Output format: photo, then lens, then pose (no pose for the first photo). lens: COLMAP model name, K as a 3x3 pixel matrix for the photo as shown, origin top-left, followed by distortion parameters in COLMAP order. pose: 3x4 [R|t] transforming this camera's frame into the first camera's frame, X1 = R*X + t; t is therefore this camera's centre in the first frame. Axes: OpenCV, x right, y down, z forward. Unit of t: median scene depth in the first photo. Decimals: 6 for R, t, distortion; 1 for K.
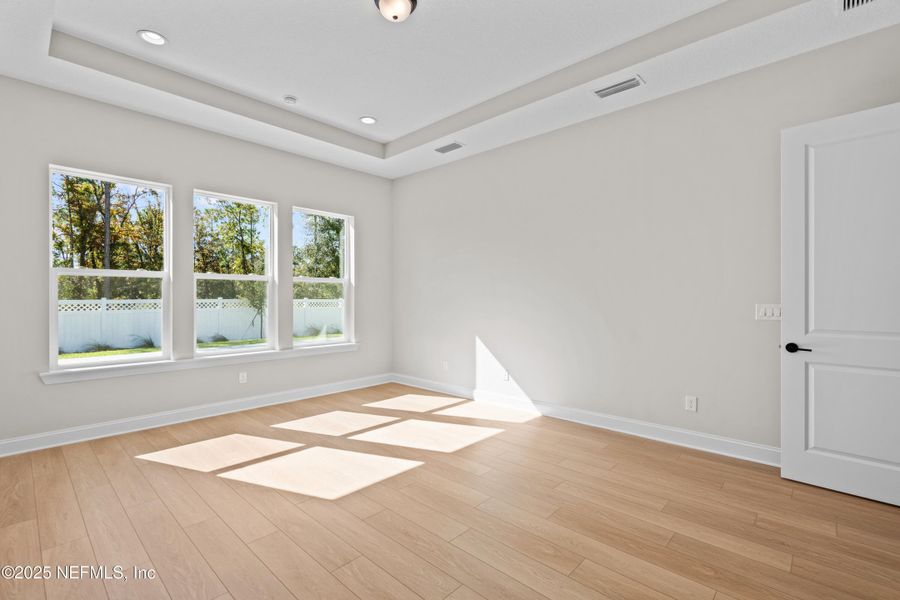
lens RADIAL K [[414.1, 0, 453.7], [0, 414.1, 297.6], [0, 0, 1]] dist [-0.001693, -0.000258]
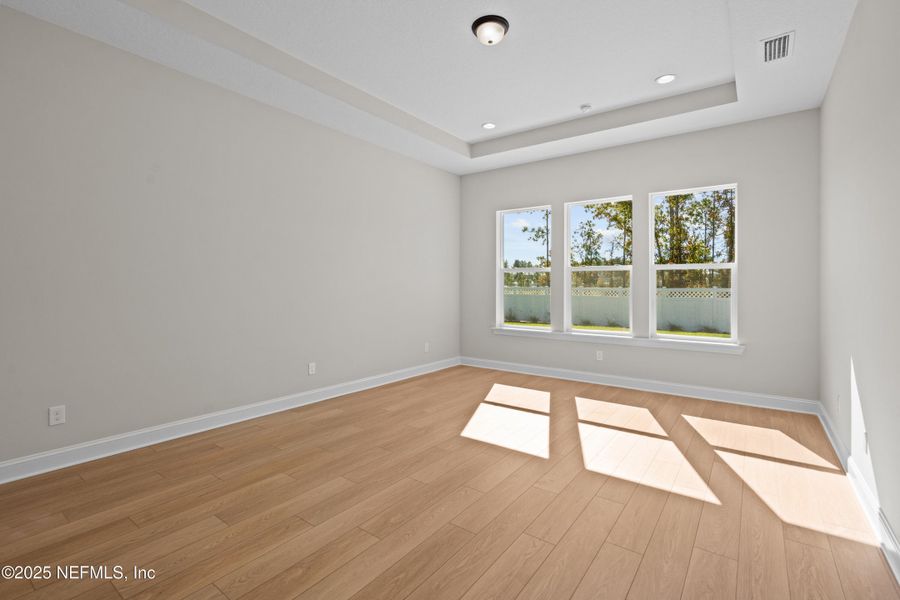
lens RADIAL K [[414.1, 0, 453.7], [0, 414.1, 297.6], [0, 0, 1]] dist [-0.001693, -0.000258]
pose [[0.095236, 0.030324, -0.994993, 0.611019], [-0.002766, 0.999540, 0.030198, -0.003767], [0.995451, -0.000124, 0.095276, 0.489729]]
